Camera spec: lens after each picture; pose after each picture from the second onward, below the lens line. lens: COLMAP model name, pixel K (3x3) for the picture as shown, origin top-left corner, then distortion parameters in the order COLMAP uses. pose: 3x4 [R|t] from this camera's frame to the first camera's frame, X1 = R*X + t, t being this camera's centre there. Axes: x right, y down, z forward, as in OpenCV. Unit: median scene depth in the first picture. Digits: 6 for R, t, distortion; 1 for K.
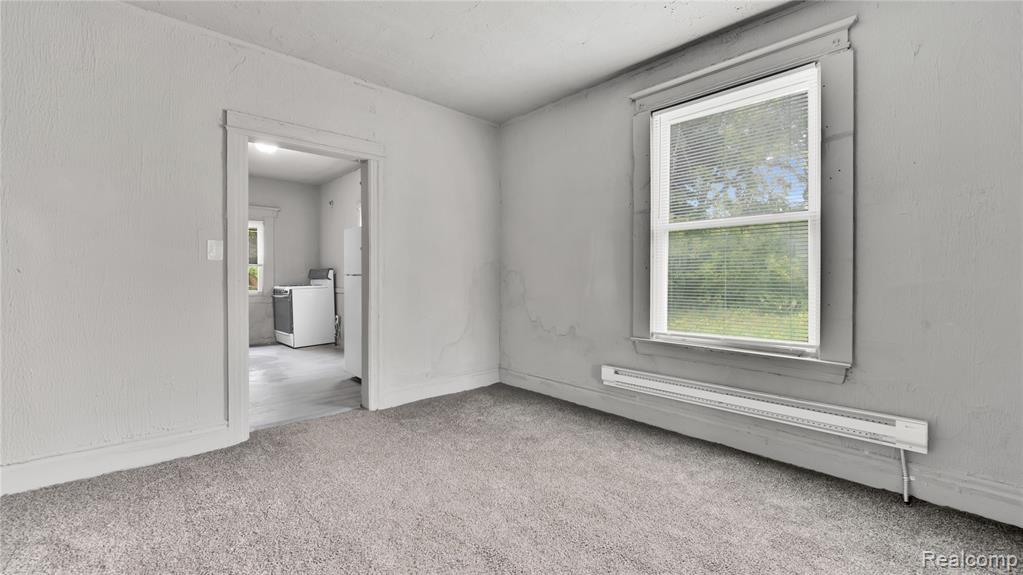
lens RADIAL K [[411.0, 0, 517.6], [0, 411.0, 282.3], [0, 0, 1]] dist [0.000928, 0.000075]
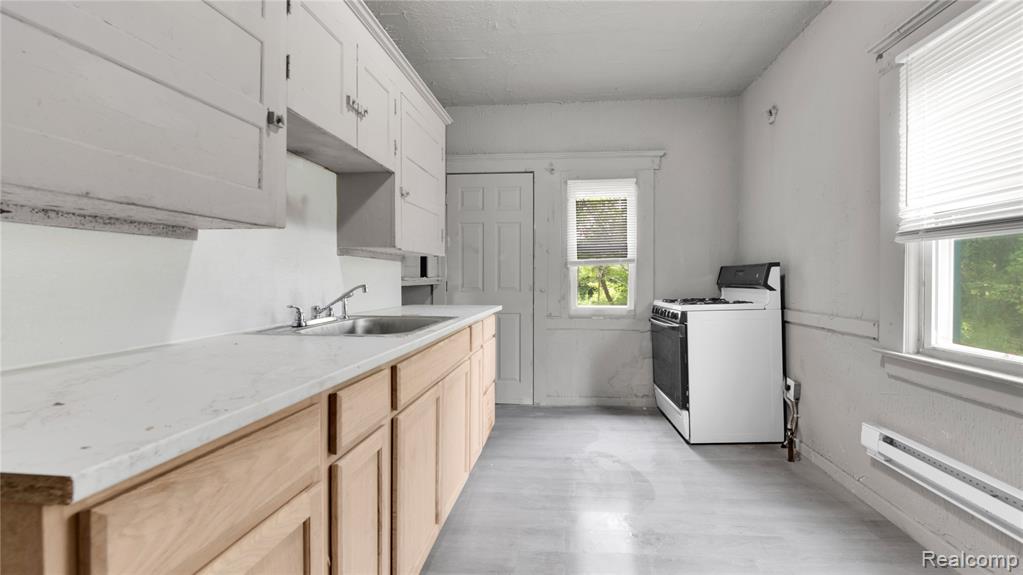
lens RADIAL K [[411.0, 0, 517.6], [0, 411.0, 282.3], [0, 0, 1]] dist [0.000928, 0.000075]
pose [[0.638159, 0.007277, -0.769870, -0.303115], [-0.010844, 0.999941, 0.000463, -0.012193], [0.769828, 0.008053, 0.638201, 0.538325]]
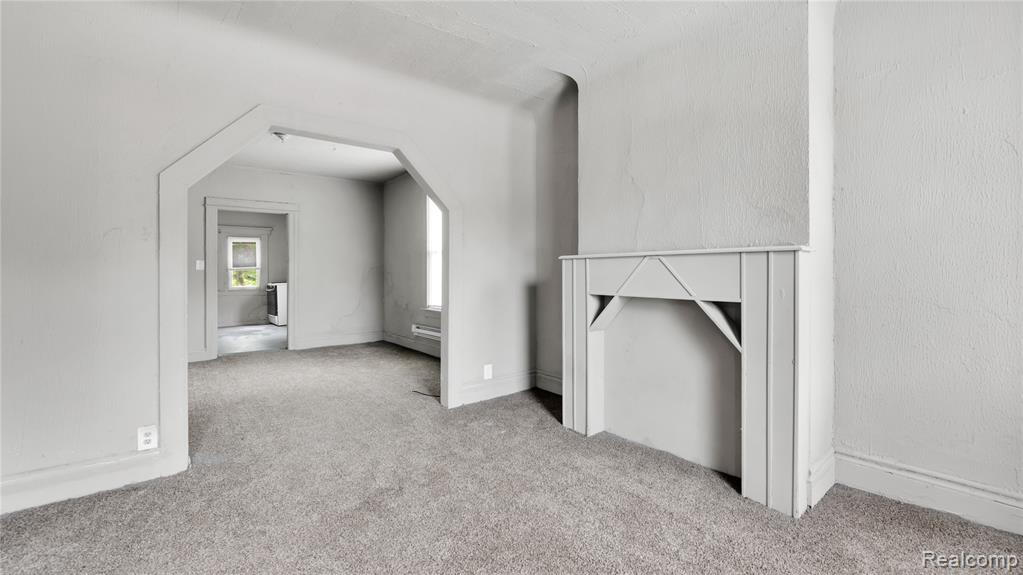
lens RADIAL K [[409.9, 0, 512.2], [0, 409.9, 278.1], [0, 0, 1]] dist [-0.000032, -0.000278]
pose [[0.996615, -0.011176, -0.081443, 0.373381], [0.011025, 0.999937, -0.002303, 0.004572], [0.081464, 0.001397, 0.996675, -0.350566]]
